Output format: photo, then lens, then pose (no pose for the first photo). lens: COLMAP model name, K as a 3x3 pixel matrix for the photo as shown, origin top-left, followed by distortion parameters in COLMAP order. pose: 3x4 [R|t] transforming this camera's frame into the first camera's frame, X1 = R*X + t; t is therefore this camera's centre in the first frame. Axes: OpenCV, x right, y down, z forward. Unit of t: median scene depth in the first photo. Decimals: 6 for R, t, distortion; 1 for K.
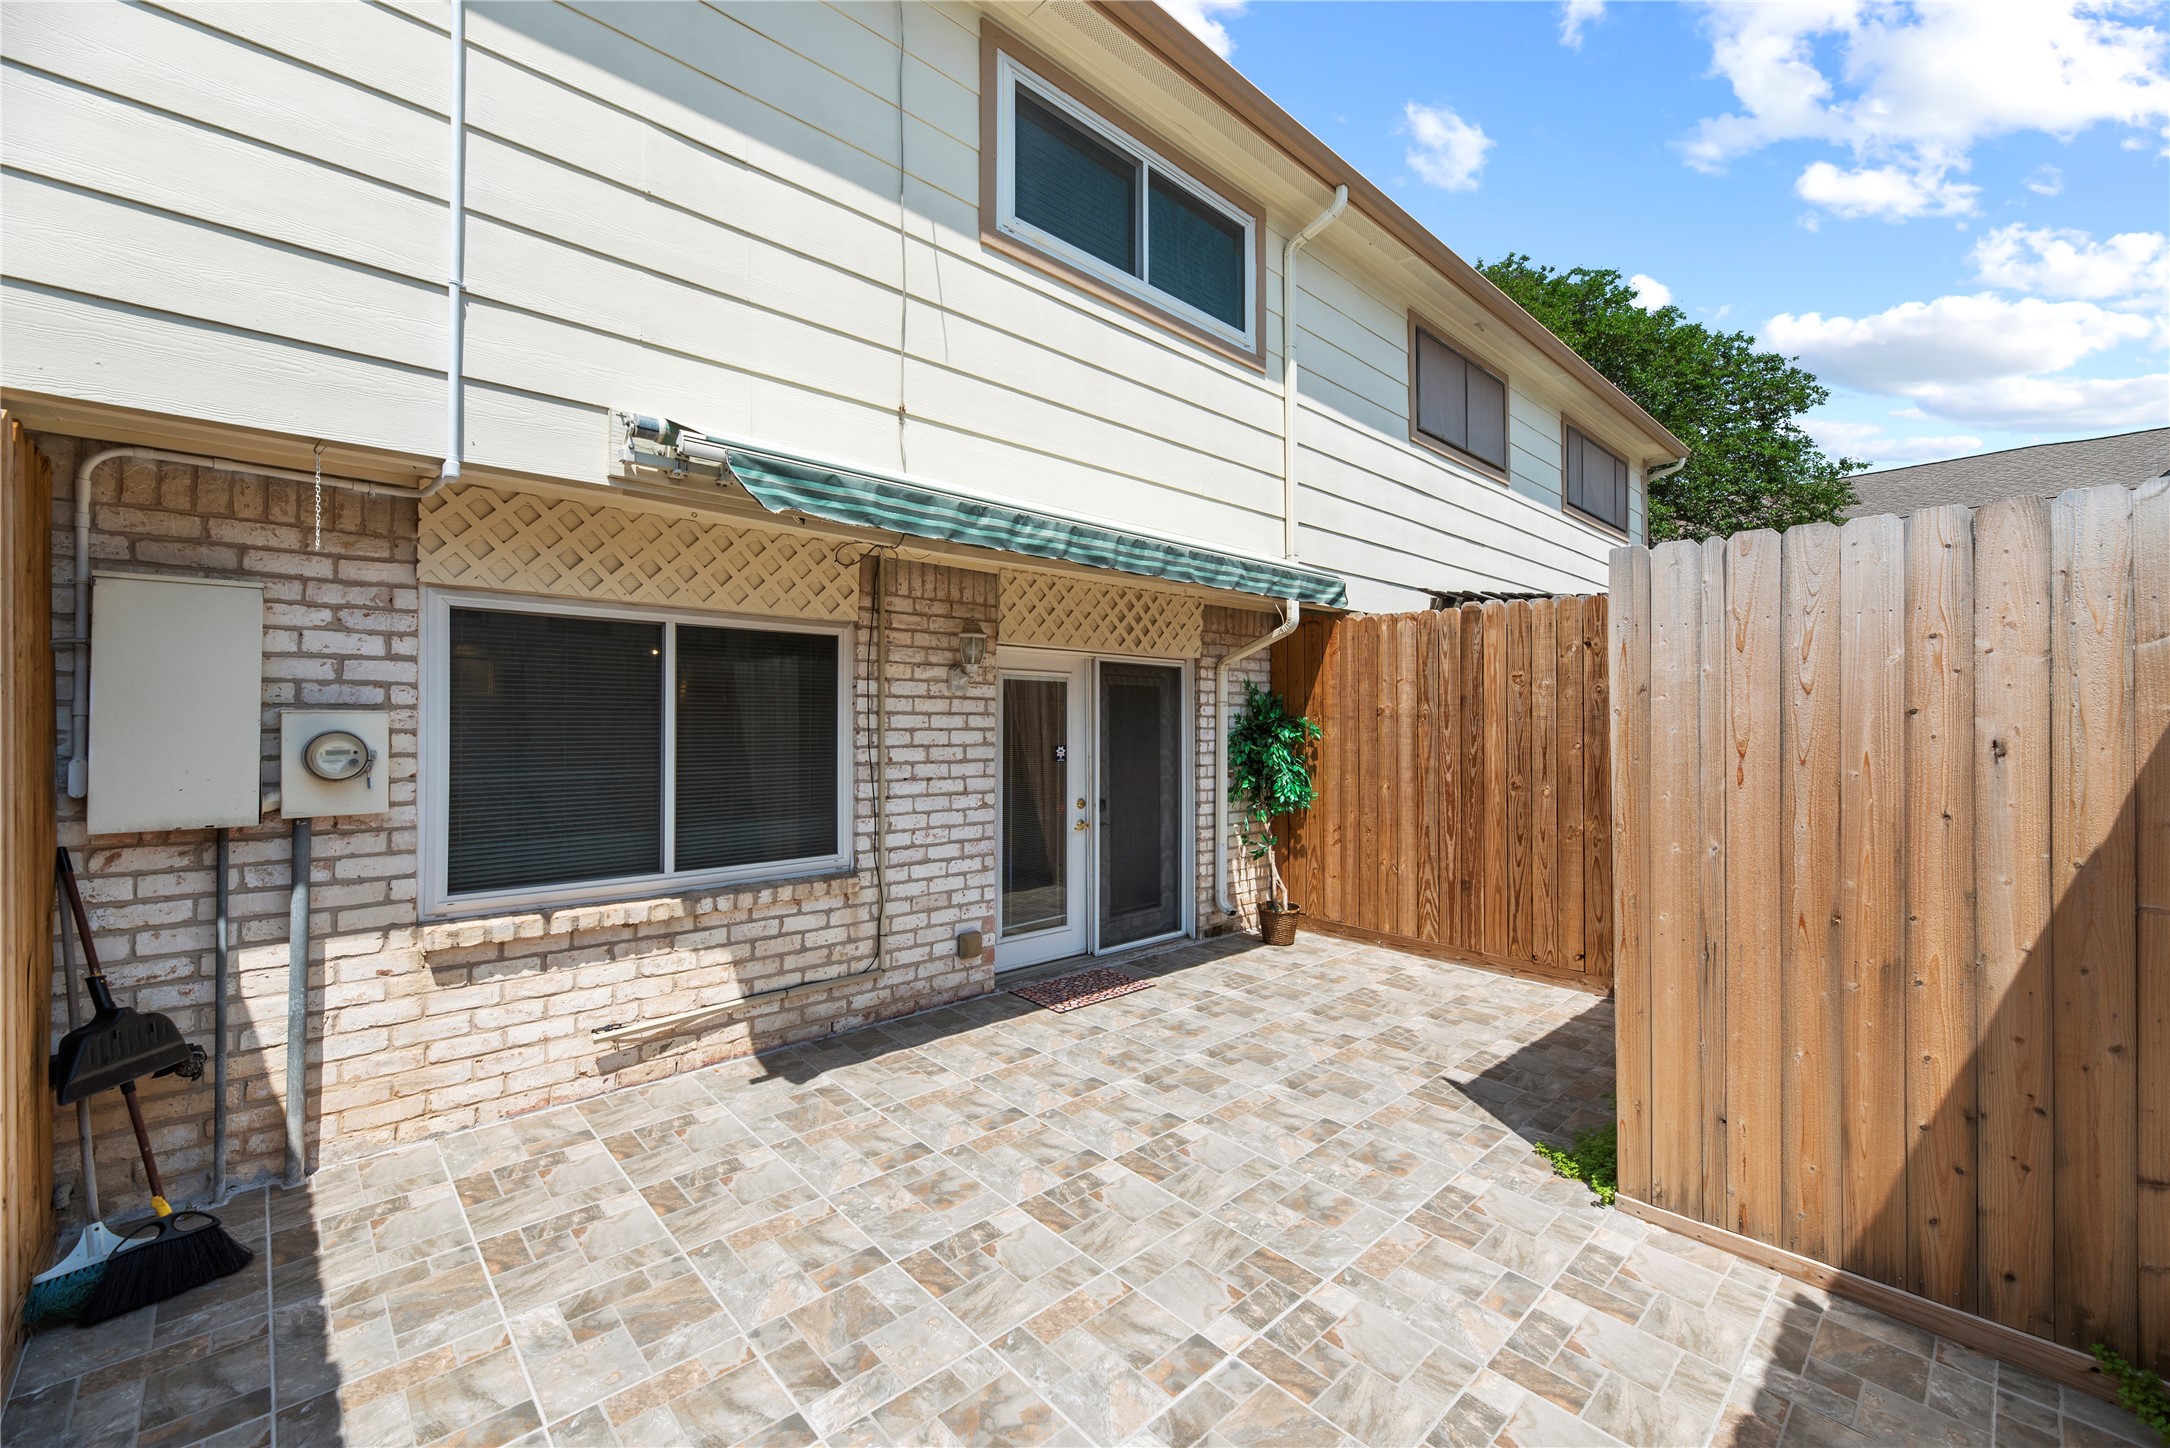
lens RADIAL K [[872.8, 0, 1084.9], [0, 872.8, 721.9], [0, 0, 1]] dist [0.002281, -0.000726]
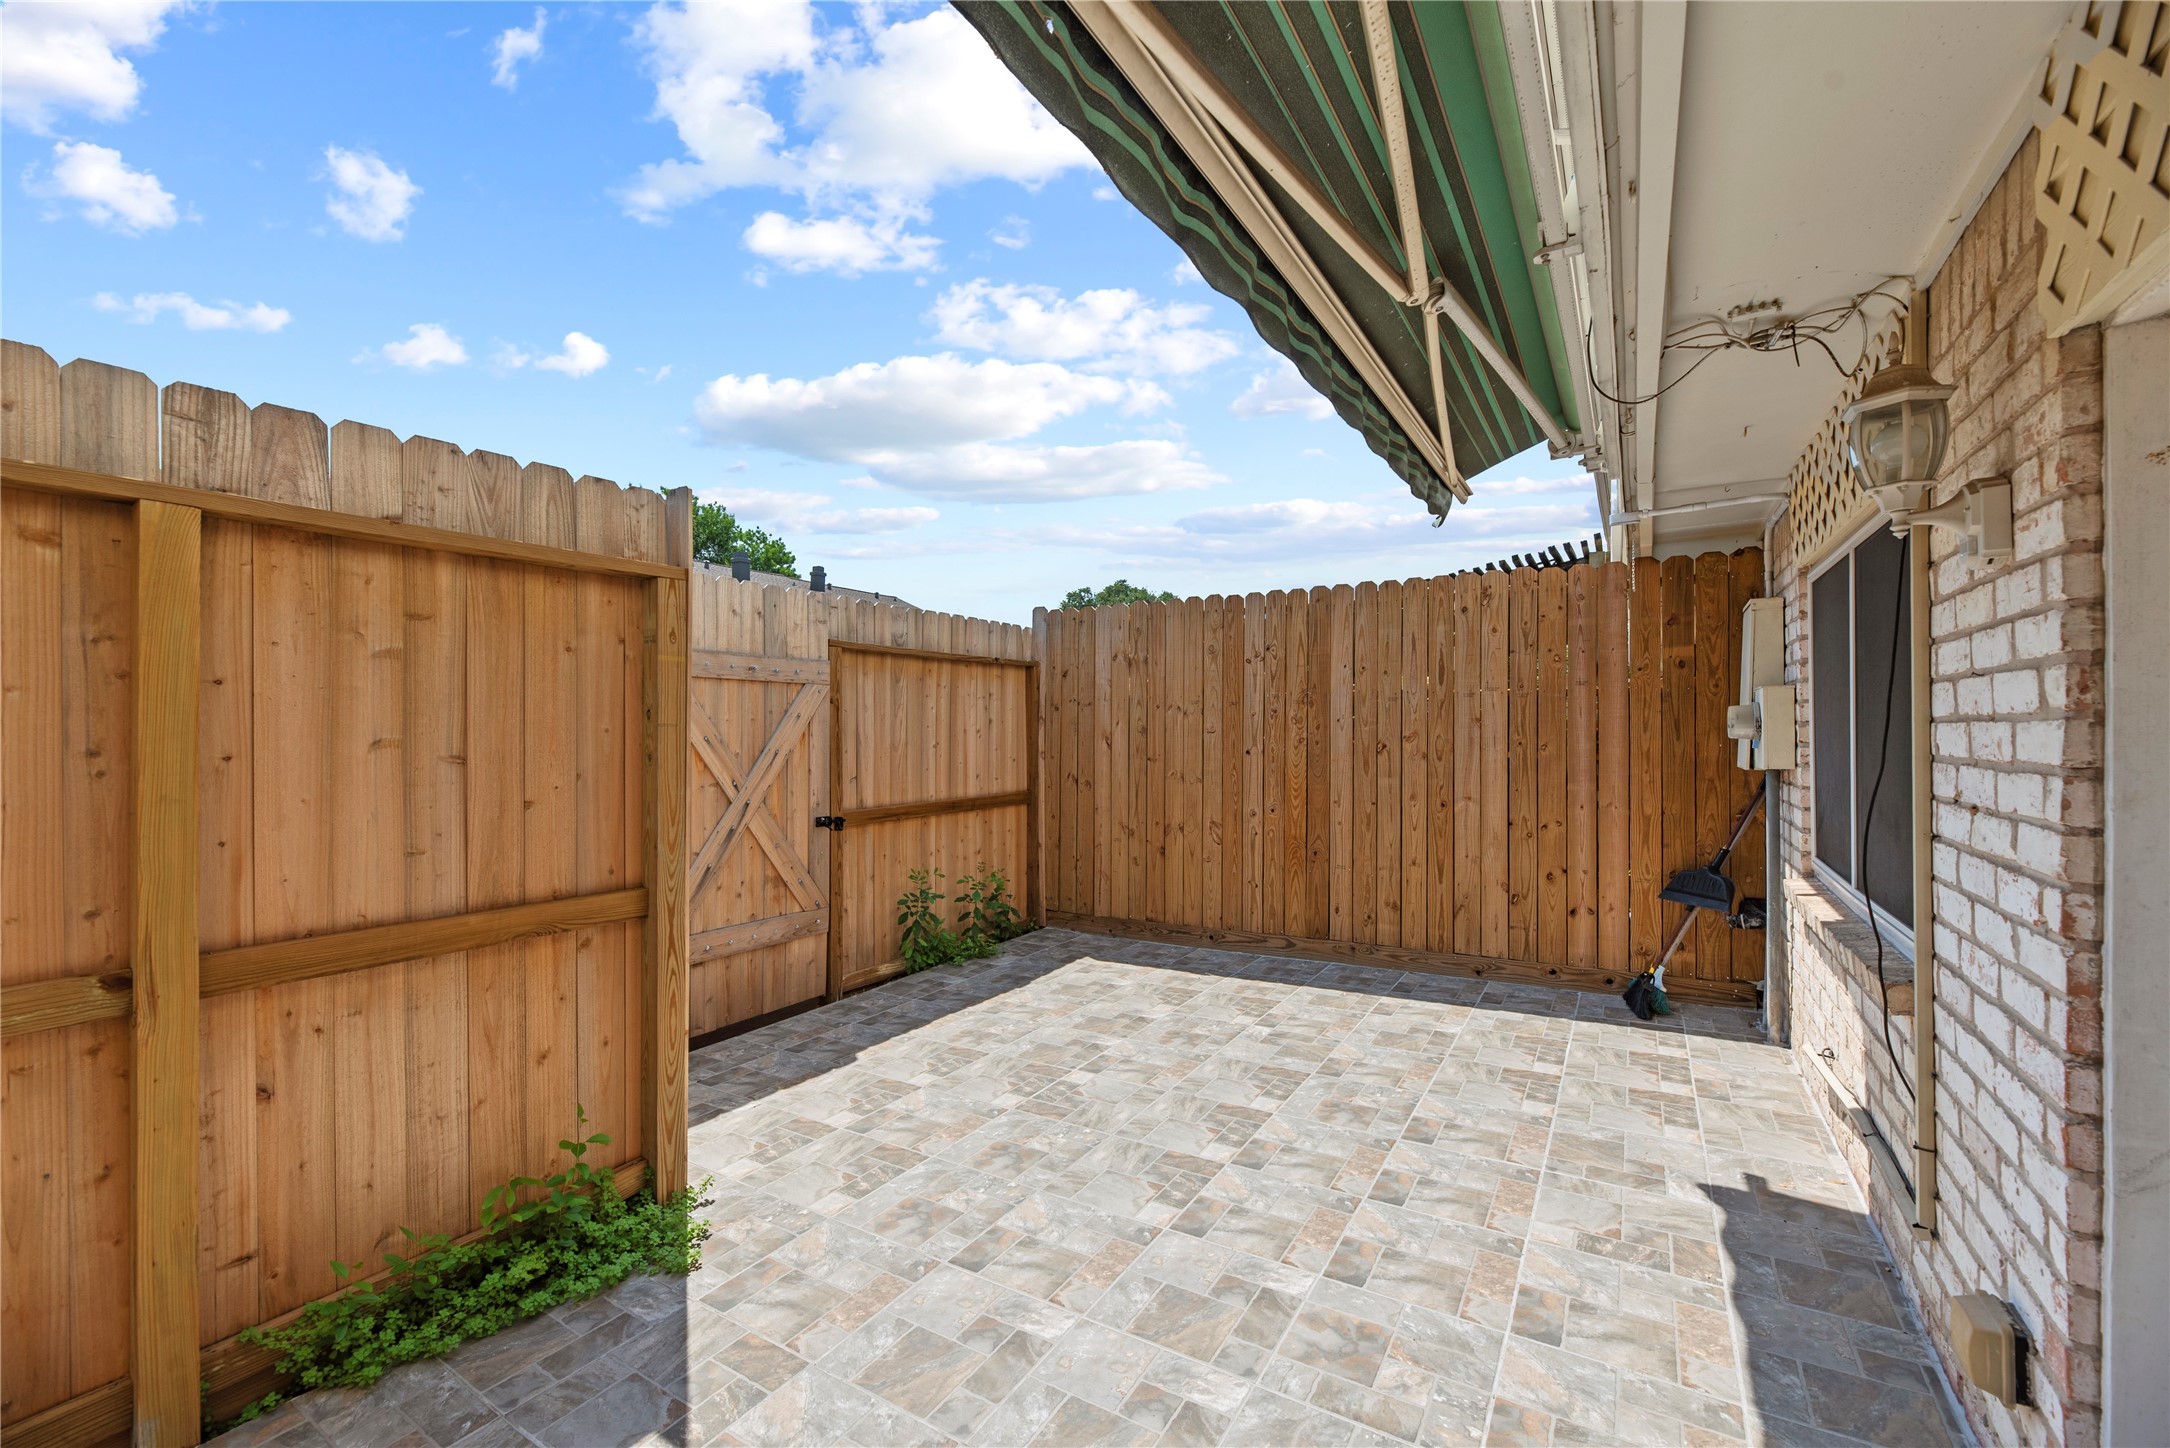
lens RADIAL K [[872.8, 0, 1087.4], [0, 872.8, 727.1], [0, 0, 1]] dist [0.002281, -0.000726]
pose [[-0.966795, -0.006344, -0.255476, 0.438768], [-0.005404, 0.999976, -0.004382, 0.056588], [0.255497, -0.002856, -0.966806, 1.992949]]
